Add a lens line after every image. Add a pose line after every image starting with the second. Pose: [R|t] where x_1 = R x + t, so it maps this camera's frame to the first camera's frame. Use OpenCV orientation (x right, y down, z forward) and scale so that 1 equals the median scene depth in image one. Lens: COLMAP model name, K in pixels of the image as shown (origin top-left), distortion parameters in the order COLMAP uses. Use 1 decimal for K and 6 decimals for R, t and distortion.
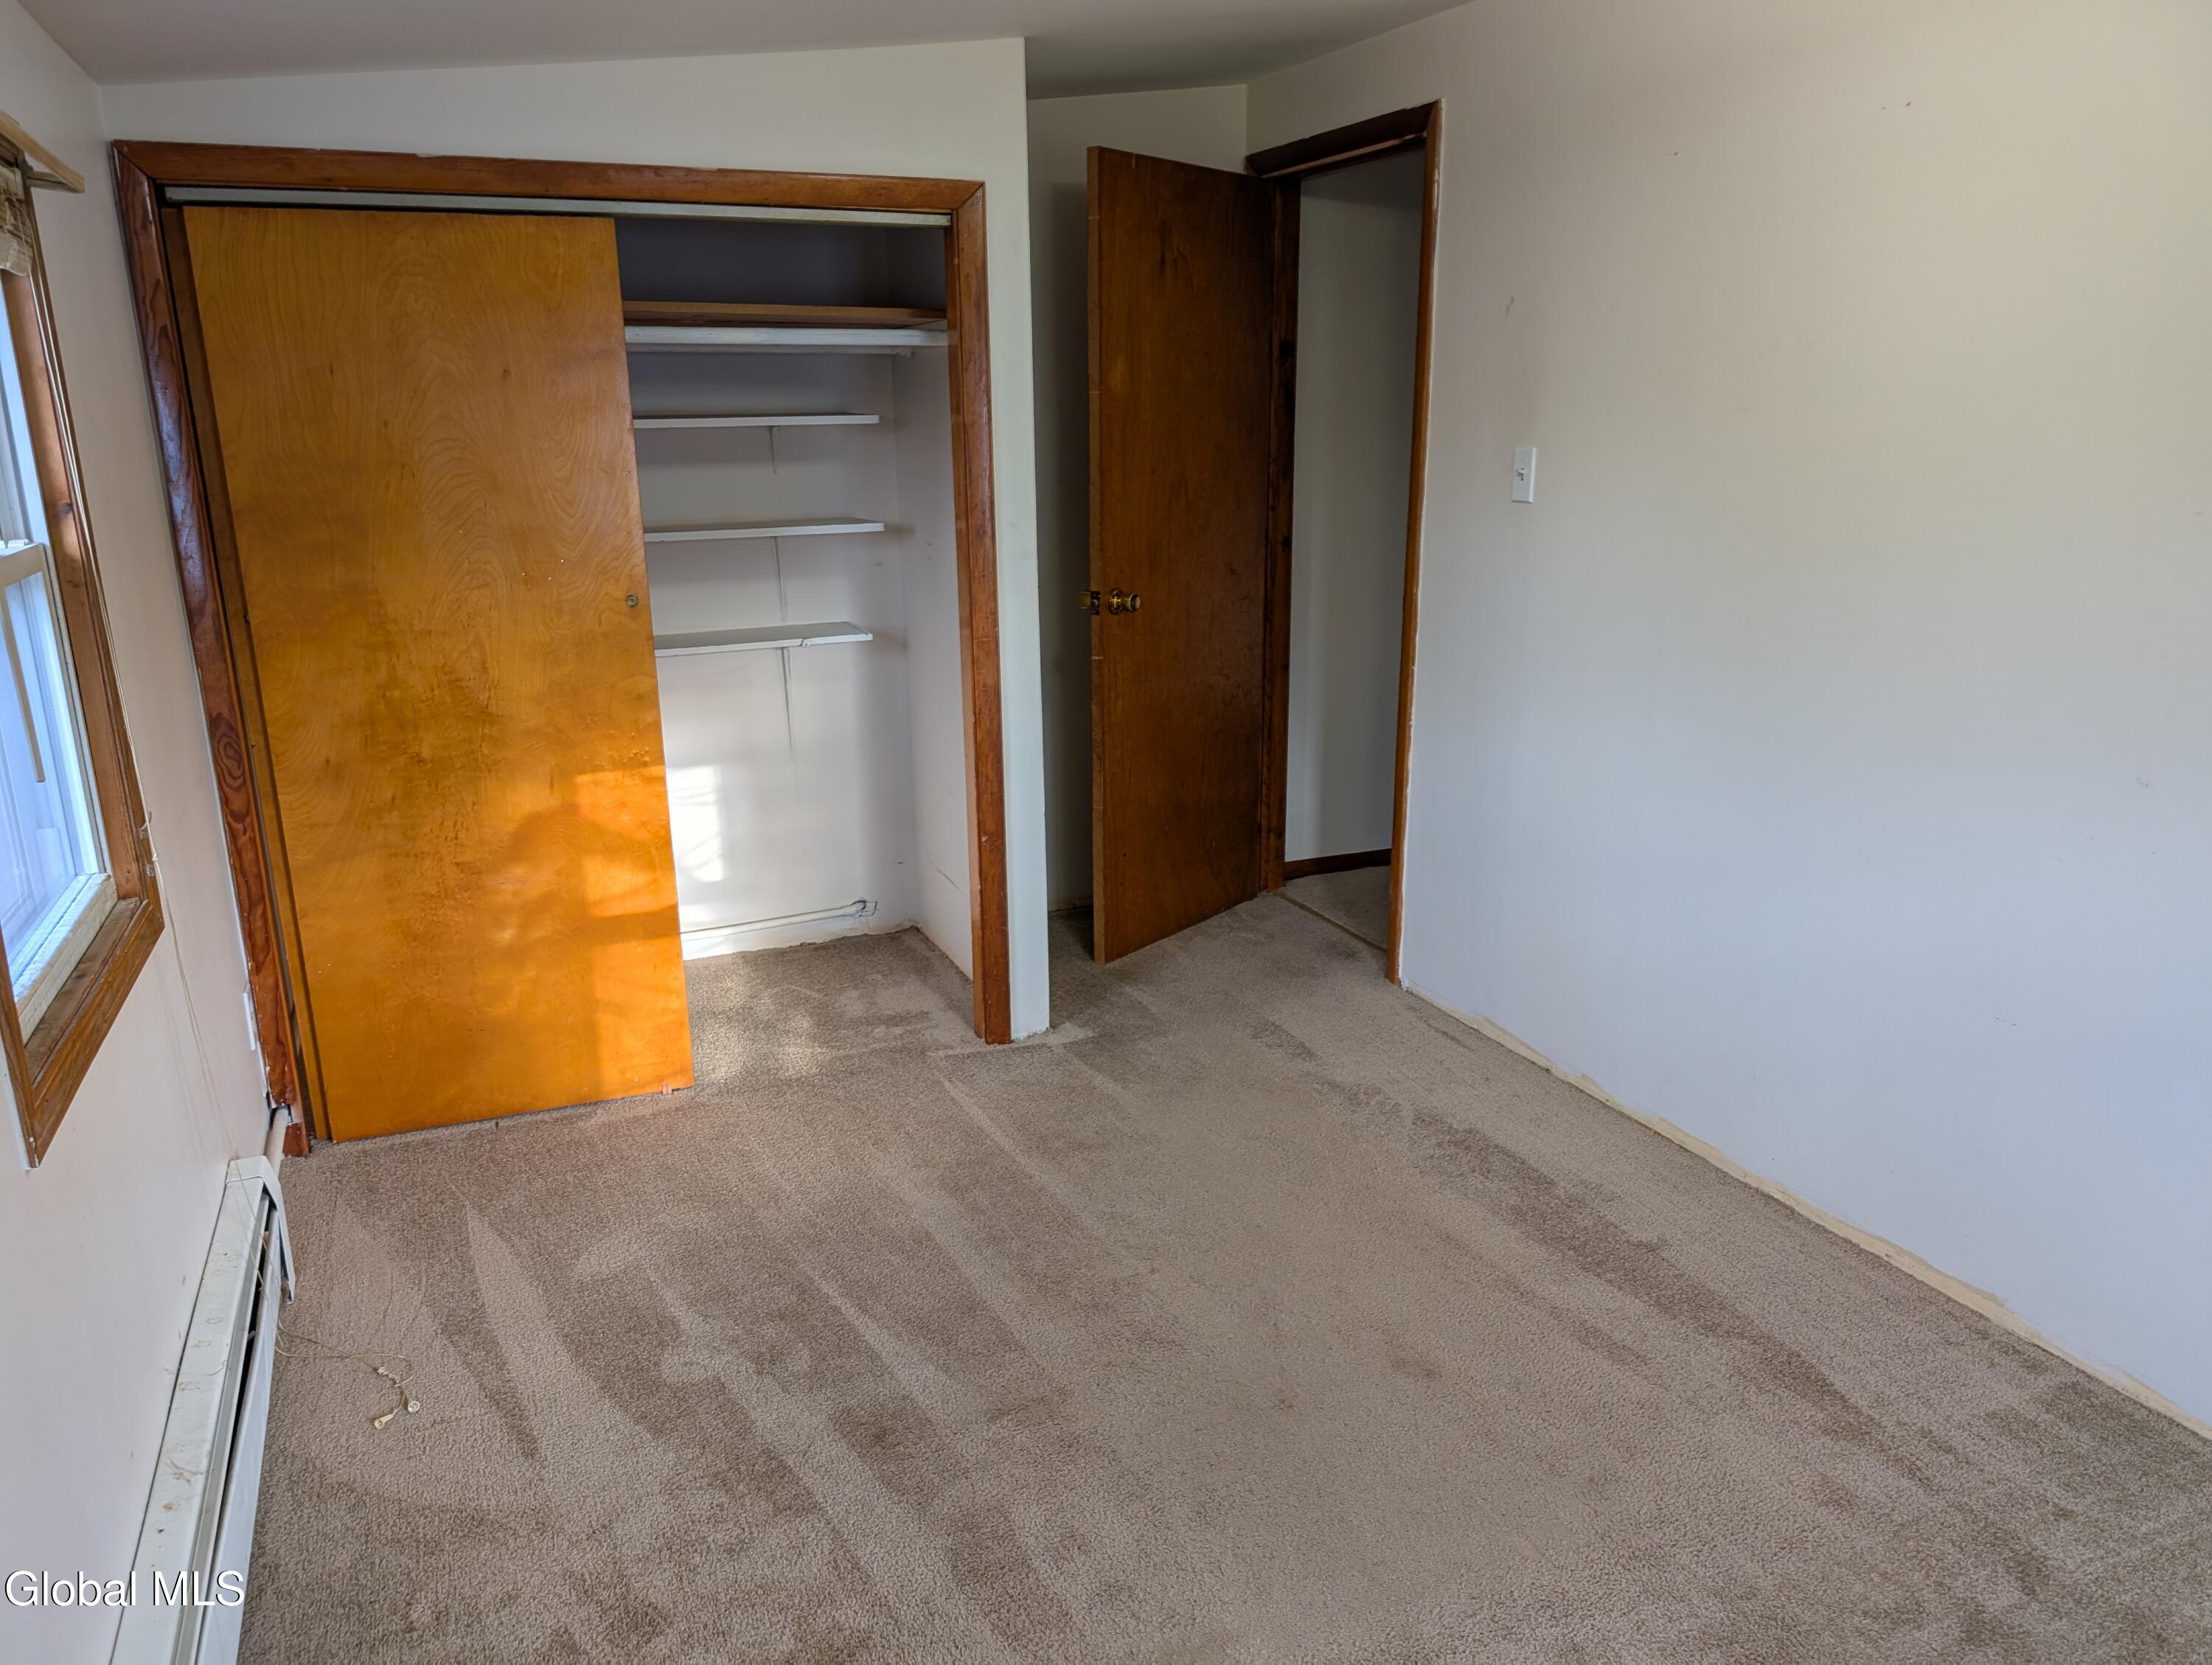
lens RADIAL K [[1584.7, 0, 1106.1], [0, 1584.7, 854.7], [0, 0, 1]] dist [0.035116, -0.012260]
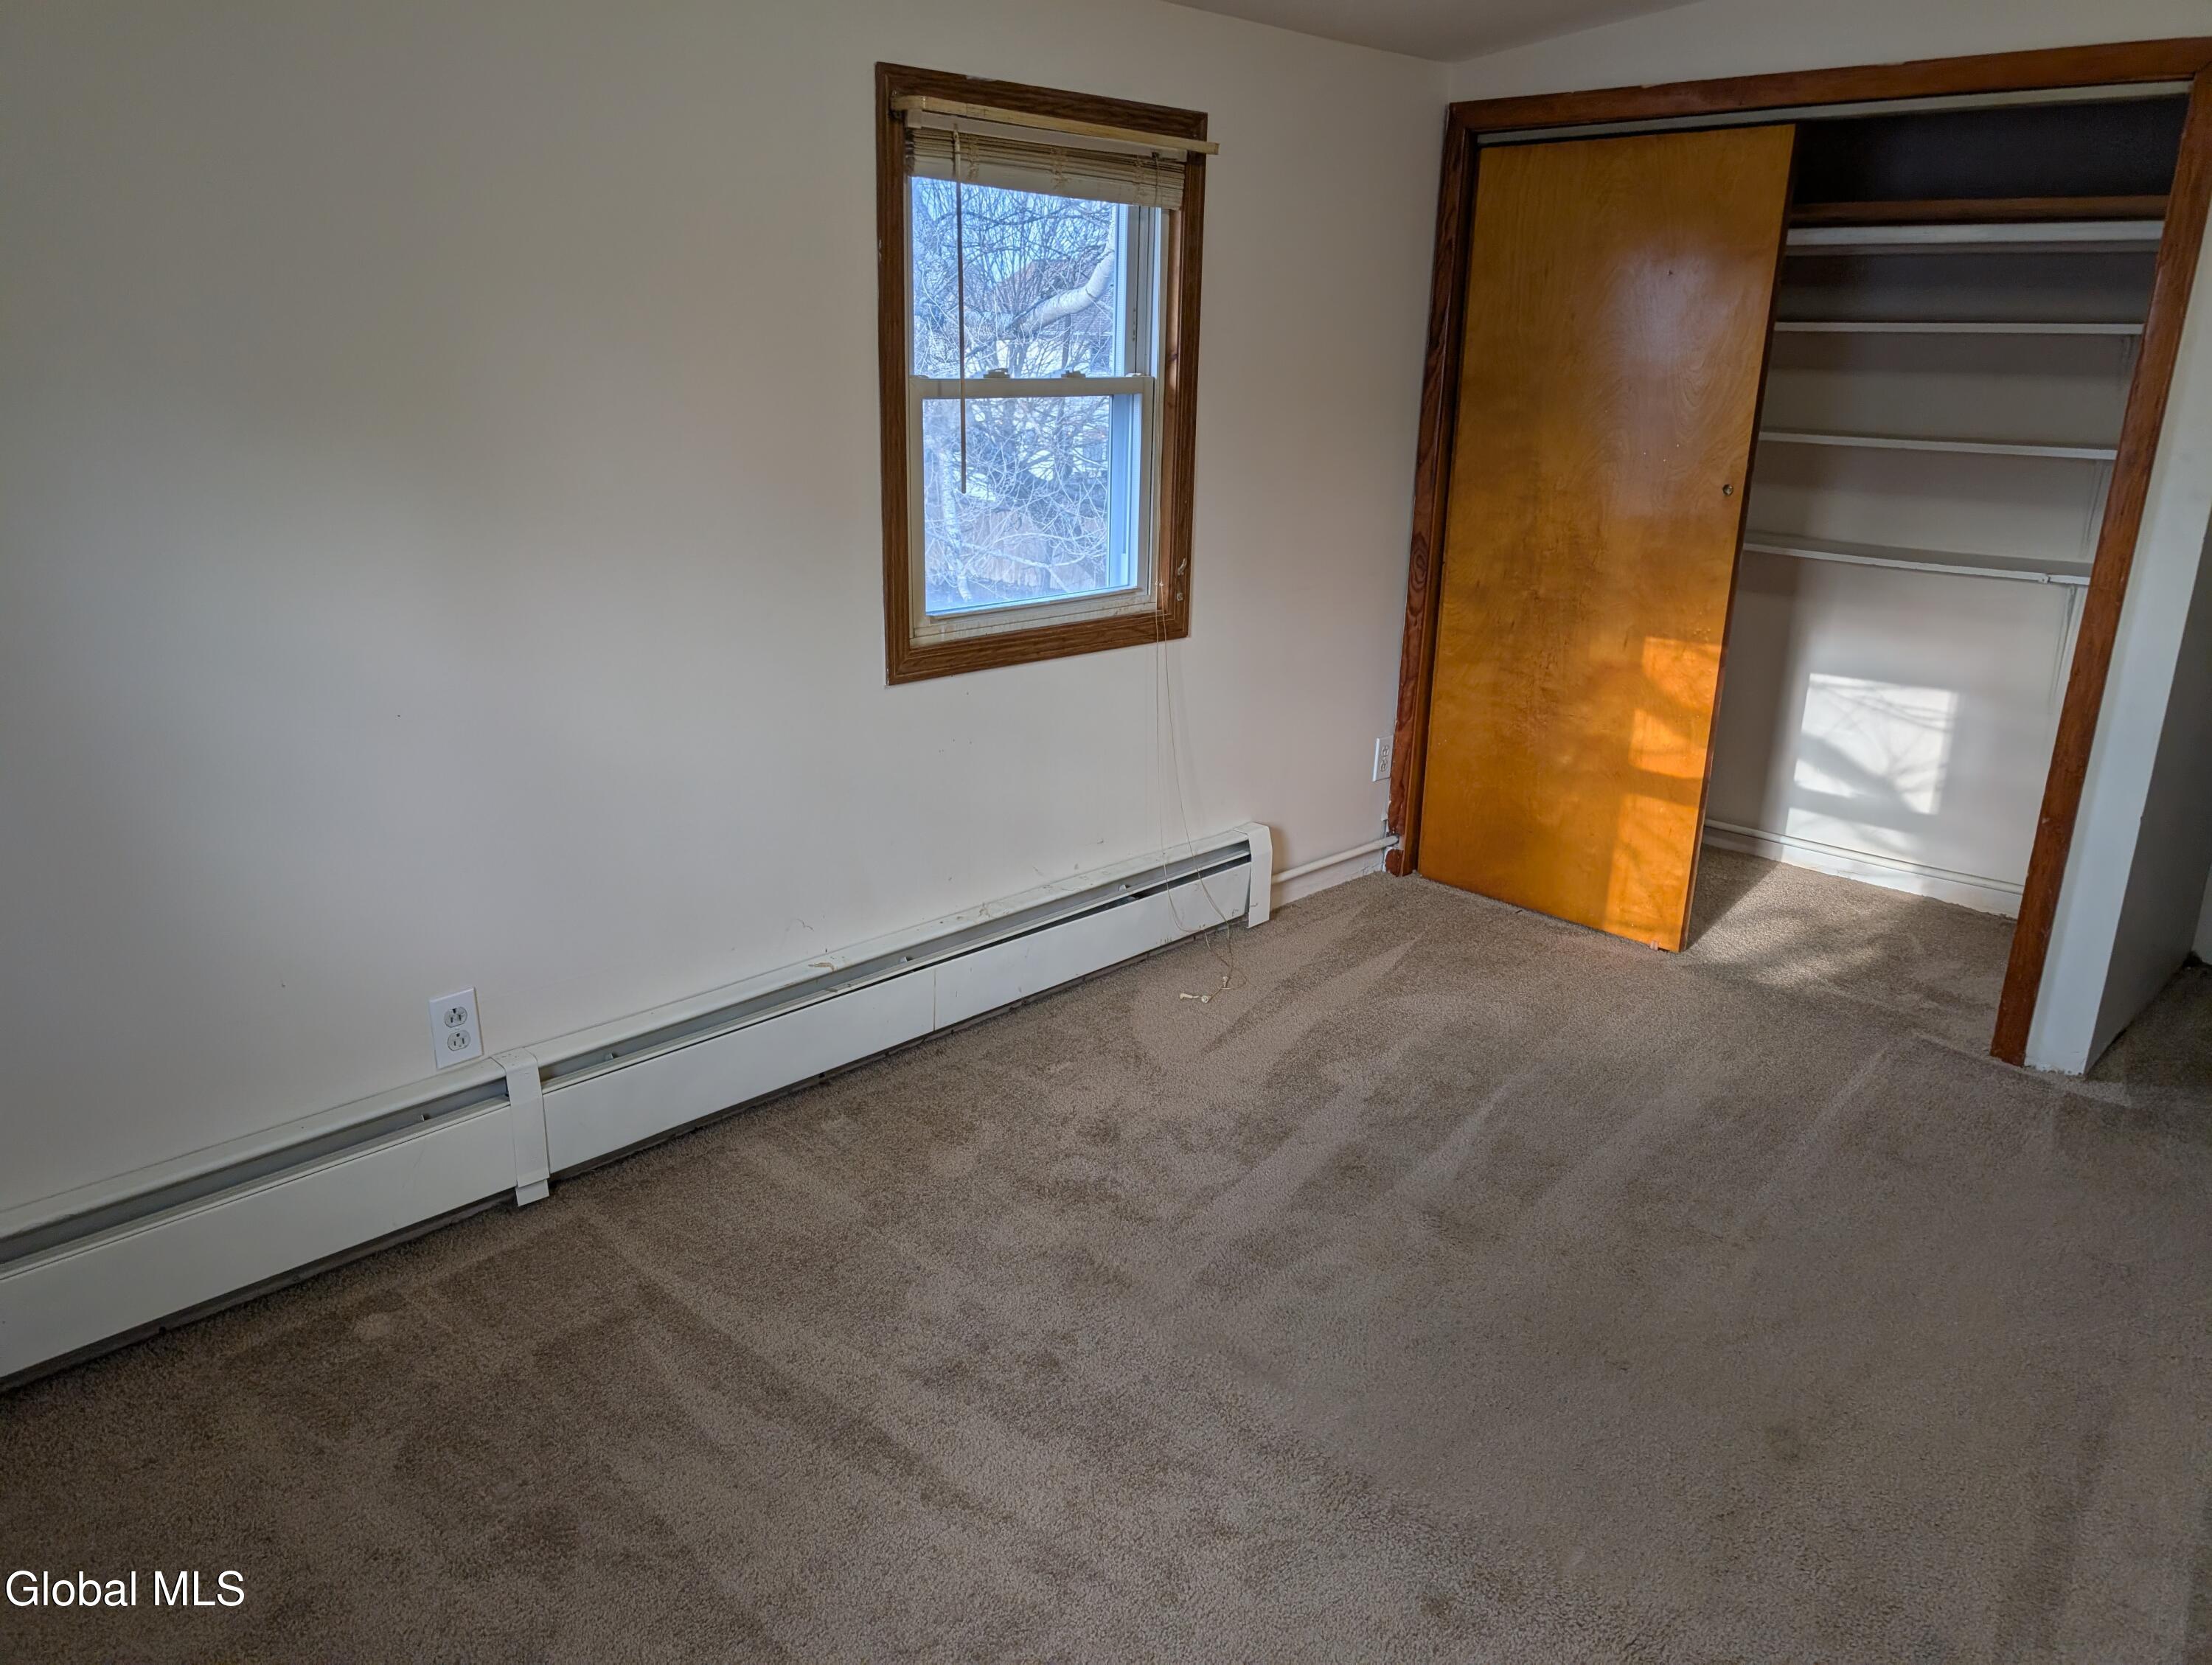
lens RADIAL K [[1584.7, 0, 1102.7], [0, 1584.7, 822.9], [0, 0, 1]] dist [0.035116, -0.012260]
pose [[0.397926, 0.298378, -0.867540, 0.545128], [-0.276240, 0.940715, 0.196839, -0.044898], [0.874840, 0.161322, 0.456760, 0.185224]]
